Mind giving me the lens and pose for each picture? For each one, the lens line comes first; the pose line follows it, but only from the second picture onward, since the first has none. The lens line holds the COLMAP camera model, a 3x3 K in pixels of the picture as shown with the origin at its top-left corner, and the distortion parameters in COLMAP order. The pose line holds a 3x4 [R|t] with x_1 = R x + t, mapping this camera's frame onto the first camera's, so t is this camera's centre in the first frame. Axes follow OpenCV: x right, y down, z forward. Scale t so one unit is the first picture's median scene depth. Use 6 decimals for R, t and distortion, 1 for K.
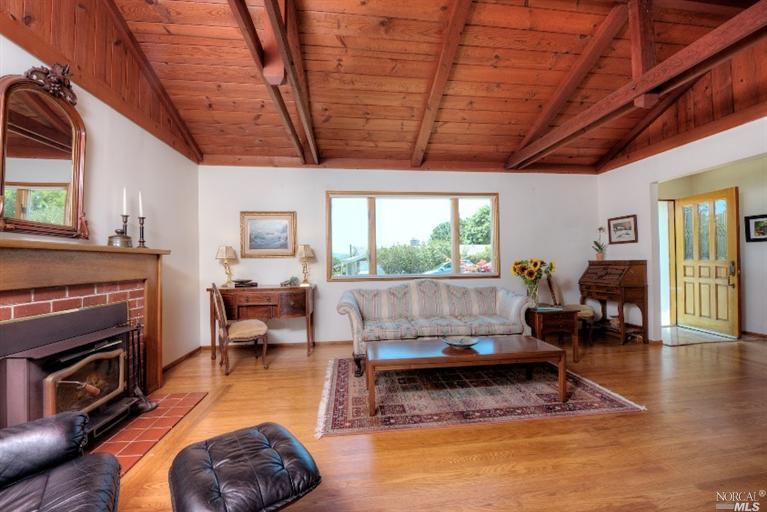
lens RADIAL K [[307.7, 0, 383.5], [0, 307.7, 256.0], [0, 0, 1]] dist [-0.020653, -0.000153]
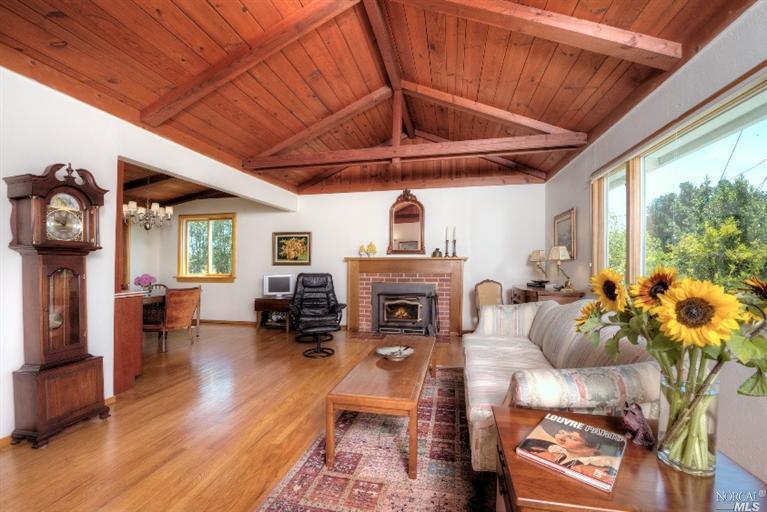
lens RADIAL K [[307.7, 0, 383.5], [0, 307.7, 256.0], [0, 0, 1]] dist [-0.020653, -0.000153]
pose [[-0.319832, -0.024039, -0.947169, 1.190184], [0.011260, 0.999511, -0.029169, 0.025214], [0.947407, -0.019995, -0.319405, 1.312805]]
